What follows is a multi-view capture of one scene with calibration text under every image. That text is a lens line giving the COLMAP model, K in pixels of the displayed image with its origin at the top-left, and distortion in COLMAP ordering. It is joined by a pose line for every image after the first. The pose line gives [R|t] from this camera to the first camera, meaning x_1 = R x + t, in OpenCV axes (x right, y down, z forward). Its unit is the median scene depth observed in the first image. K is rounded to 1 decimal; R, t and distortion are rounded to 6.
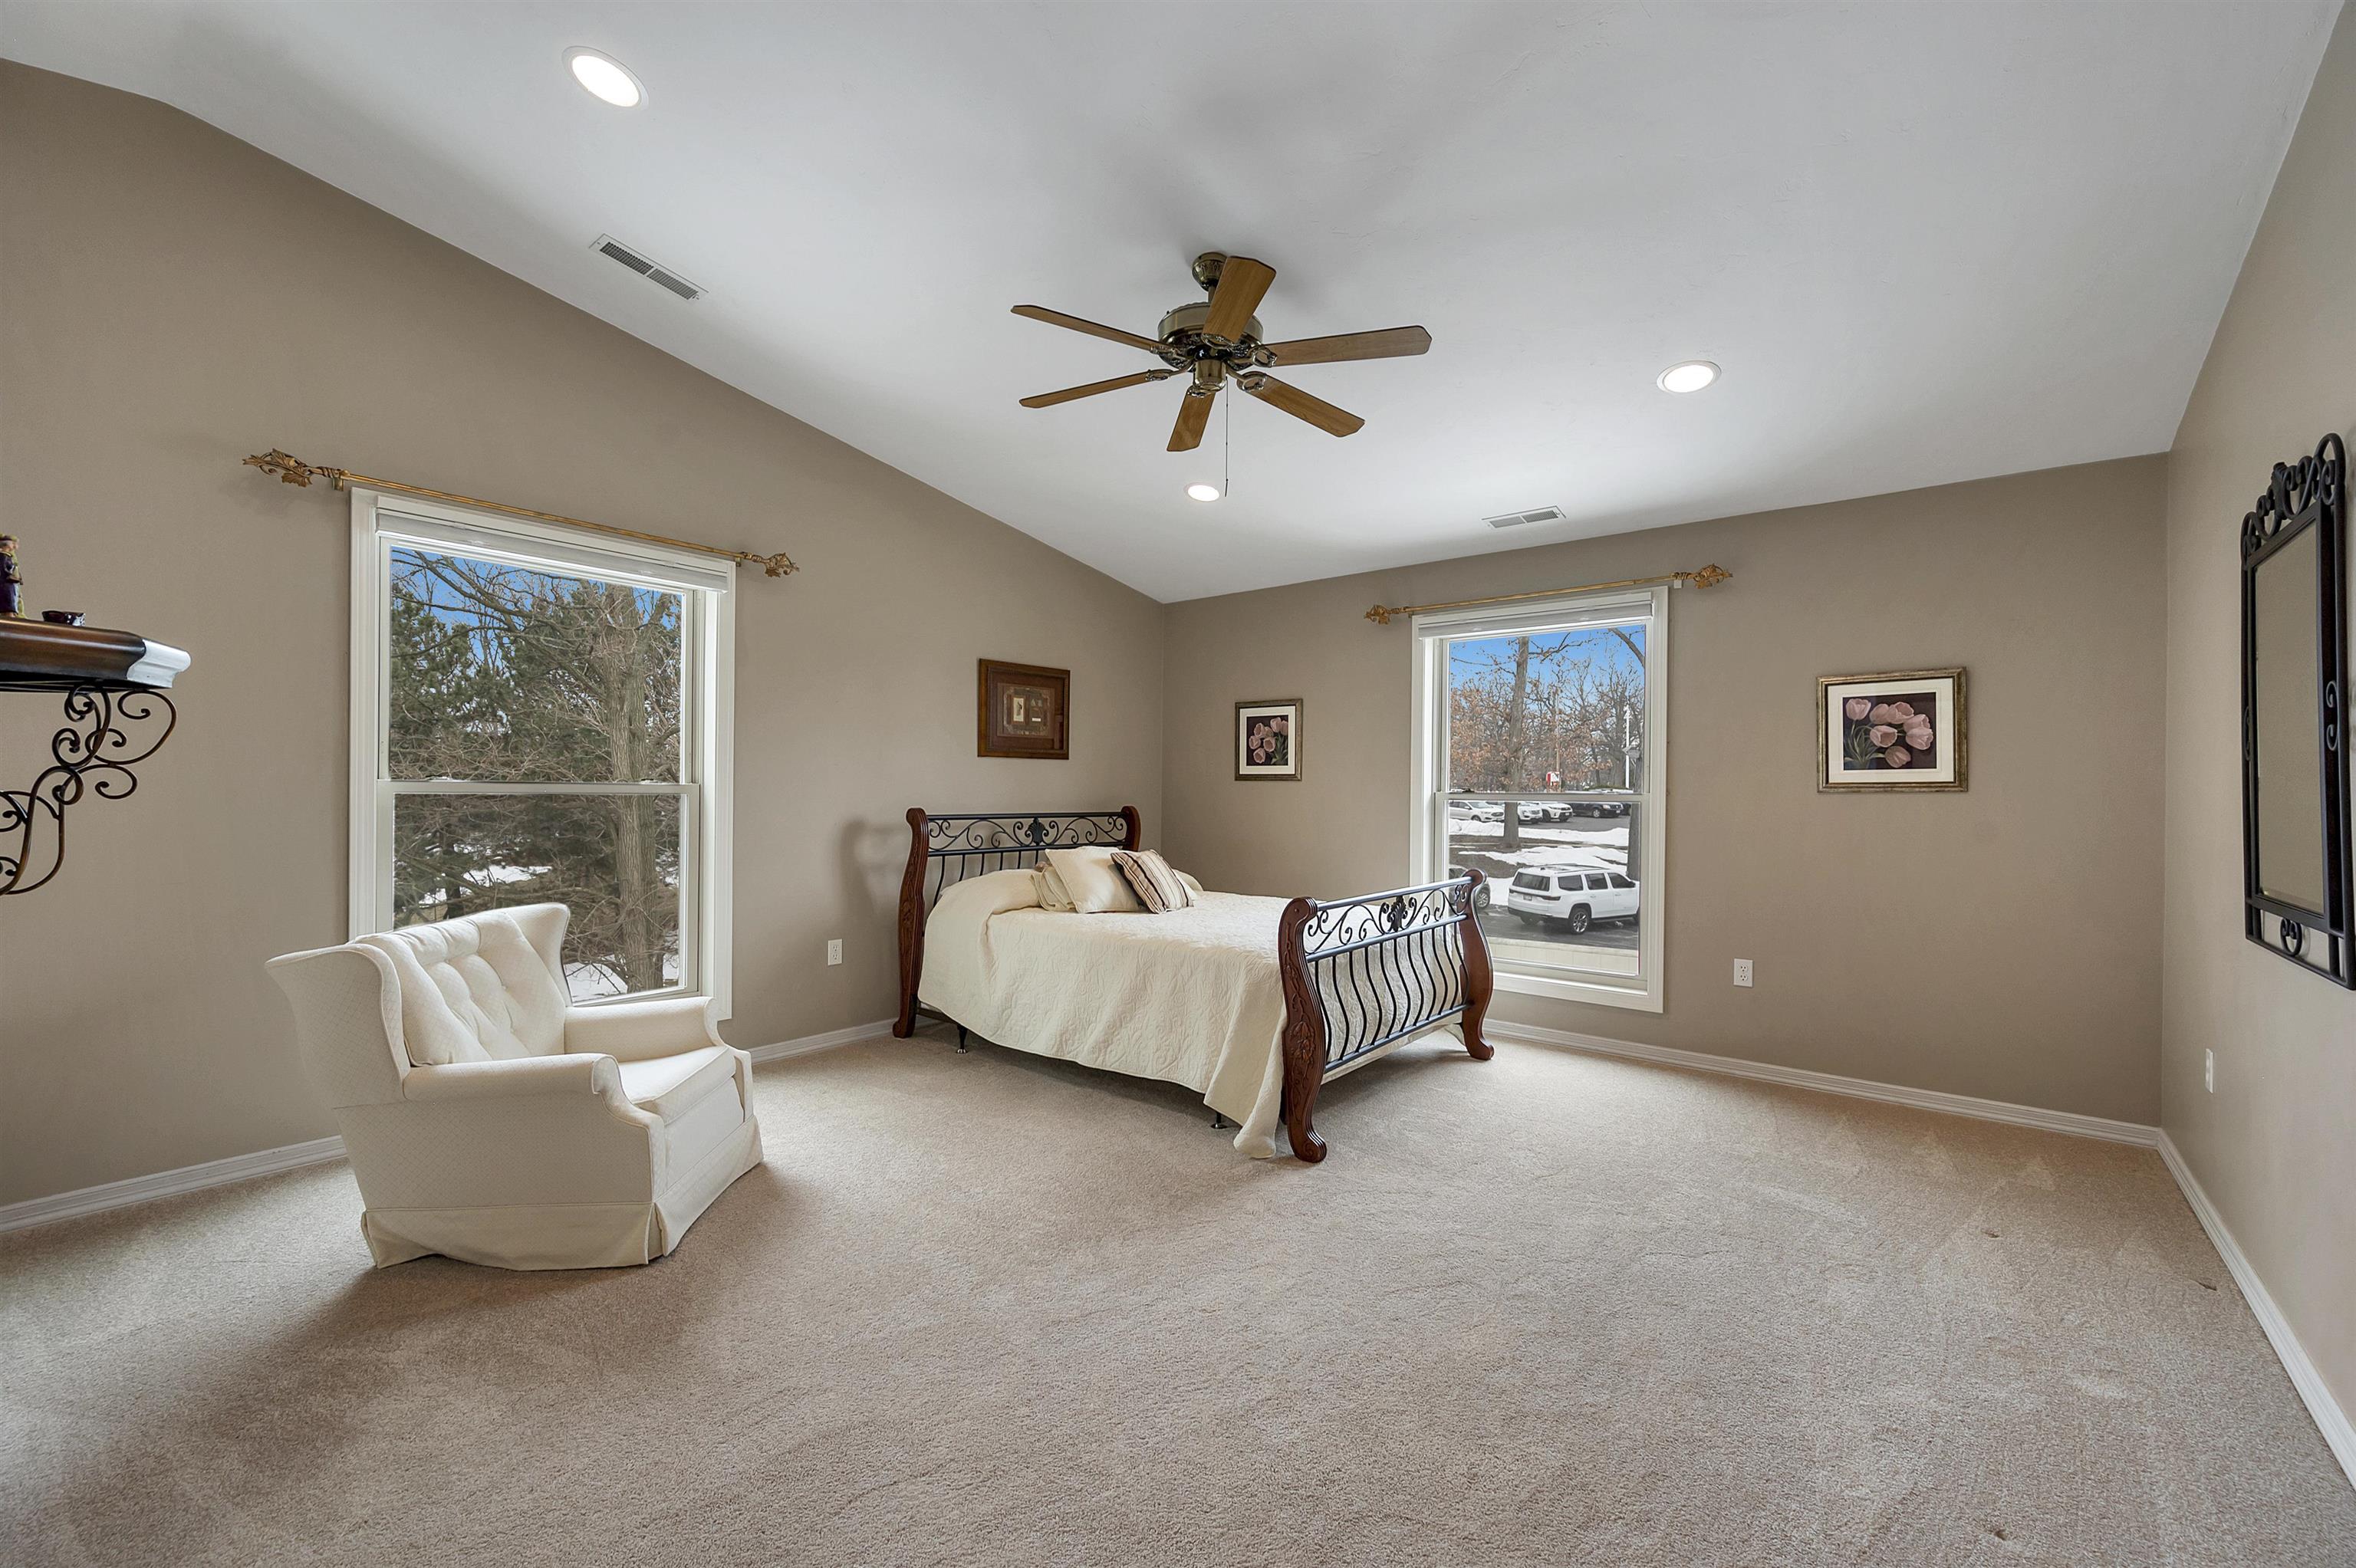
lens RADIAL K [[943.4, 0, 1184.7], [0, 943.4, 787.0], [0, 0, 1]] dist [0.002395, -0.000482]
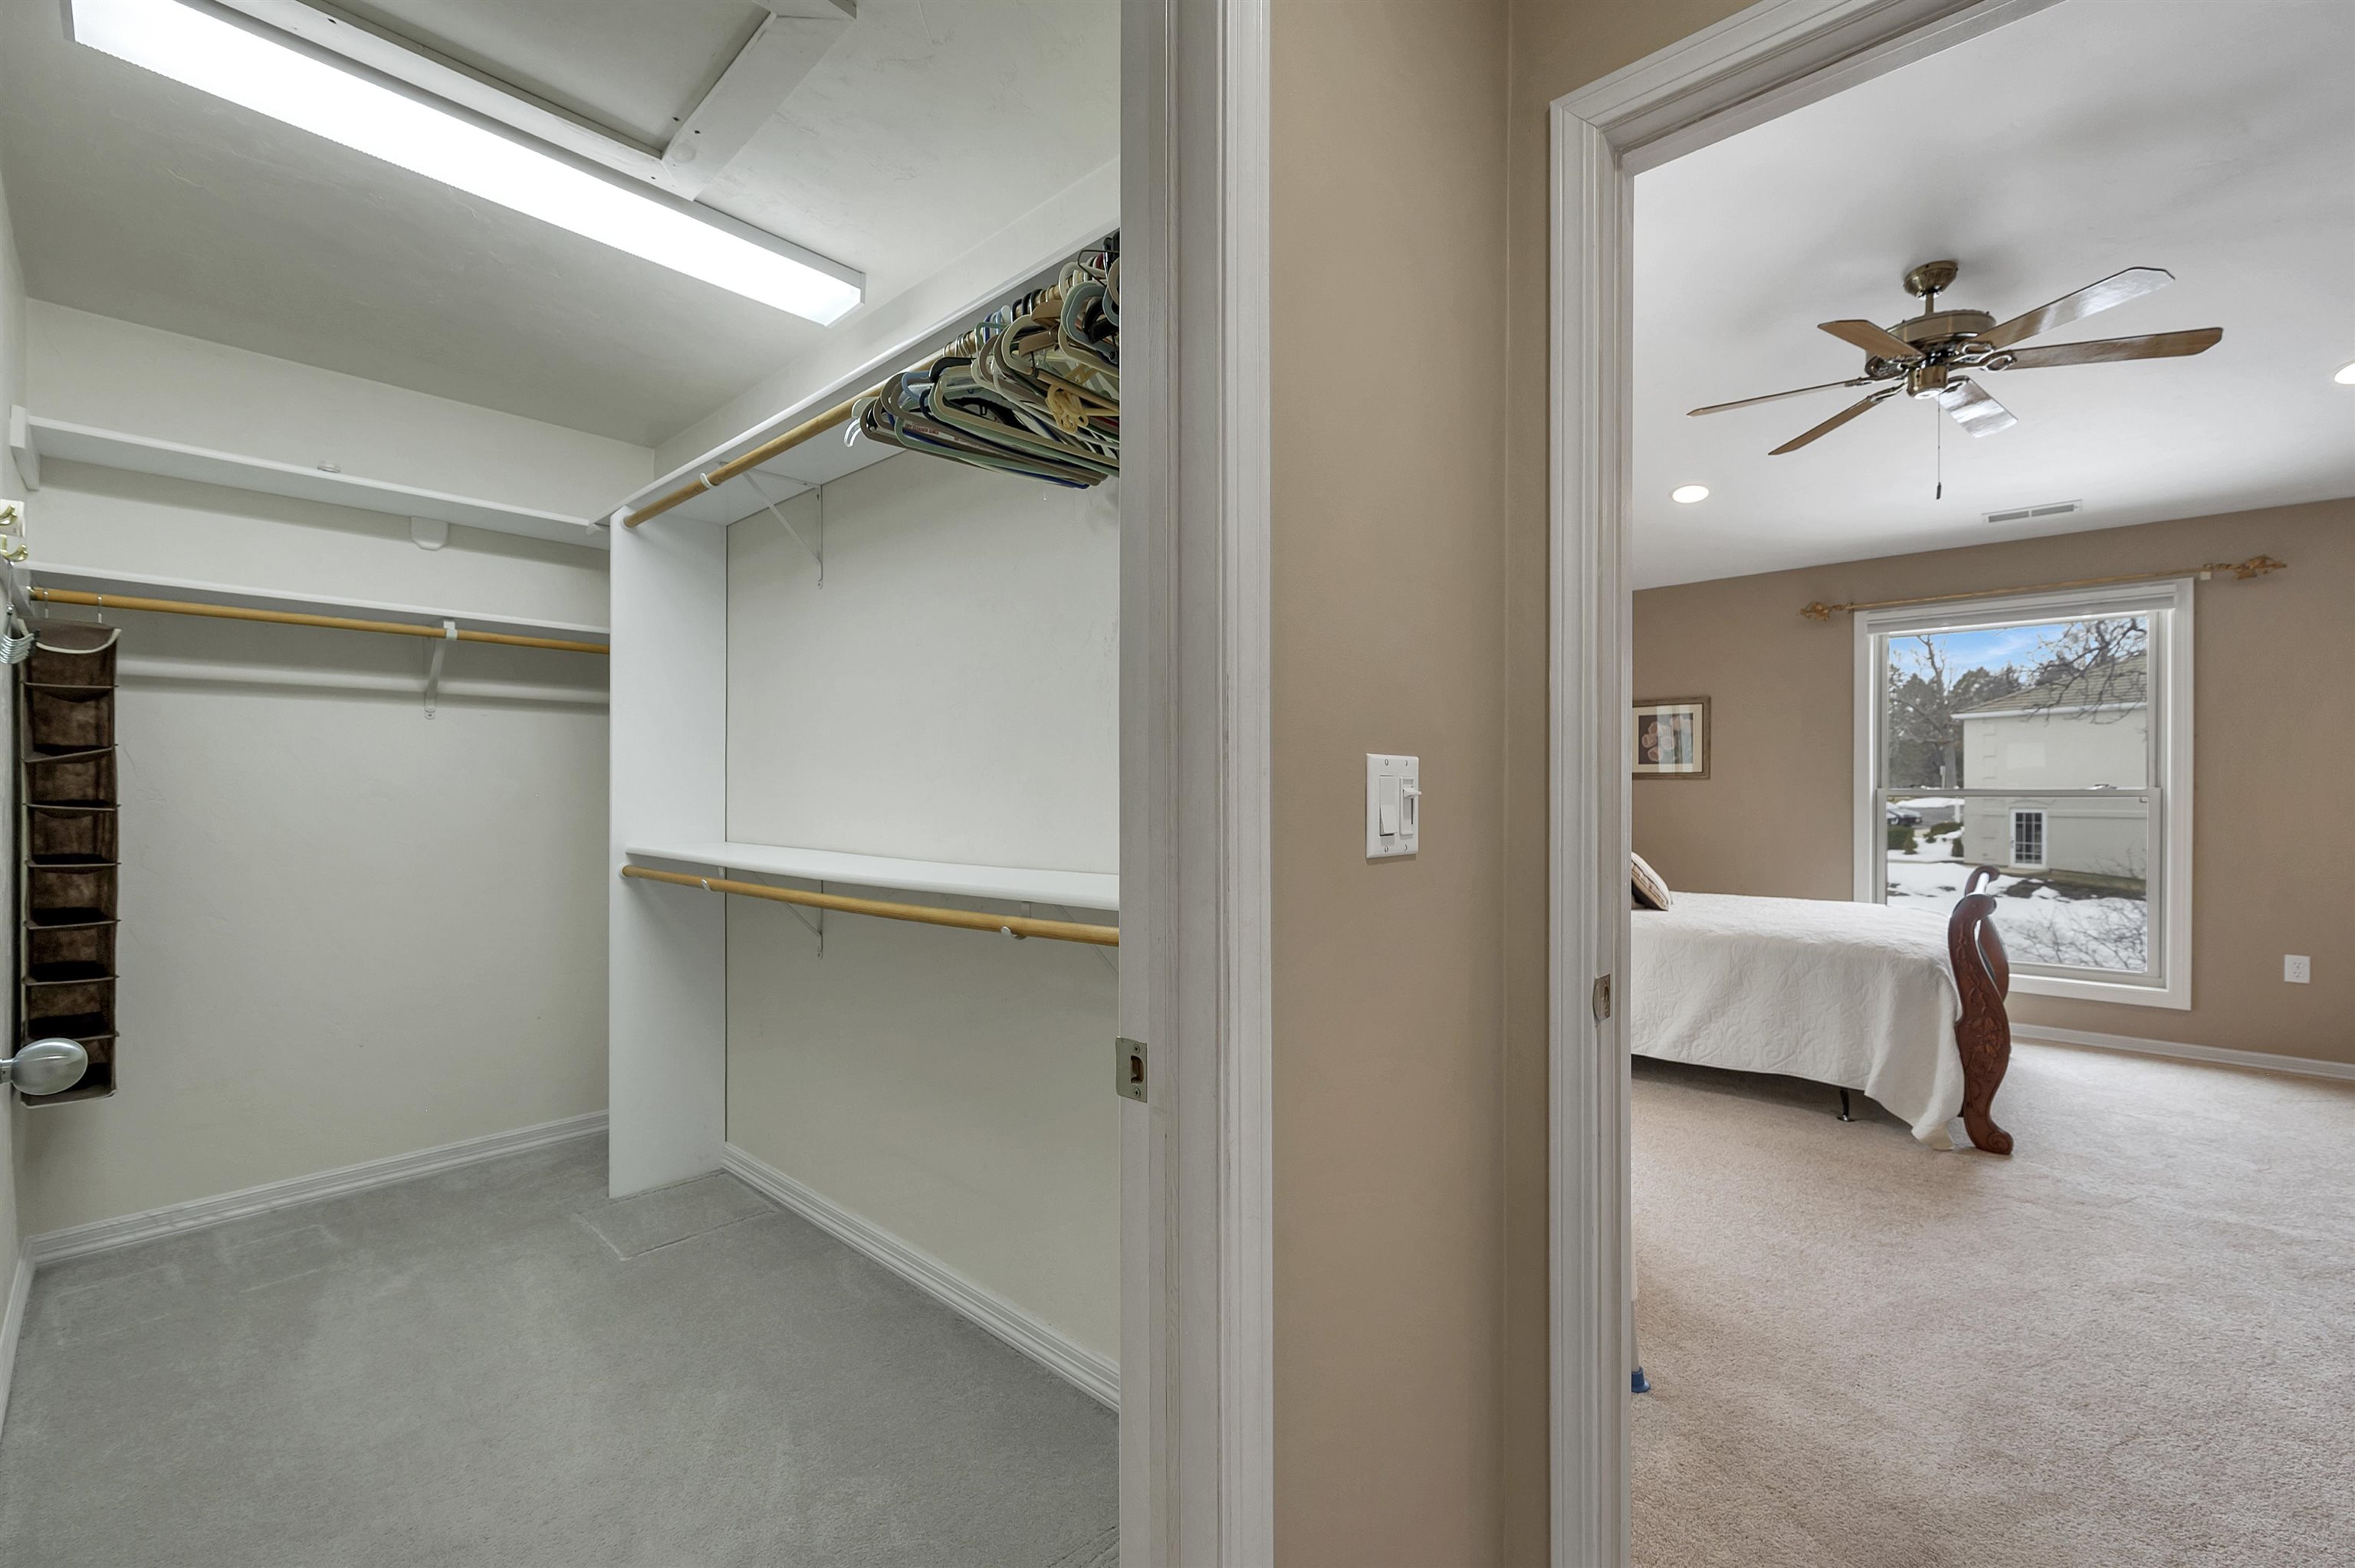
lens RADIAL K [[943.0, 0, 1177.9], [0, 943.0, 793.2], [0, 0, 1]] dist [0.002395, -0.000482]
pose [[0.998789, -0.007510, -0.048618, -0.512052], [0.007897, 0.999939, 0.007784, -0.004233], [0.048557, -0.008159, 0.998787, -0.040661]]
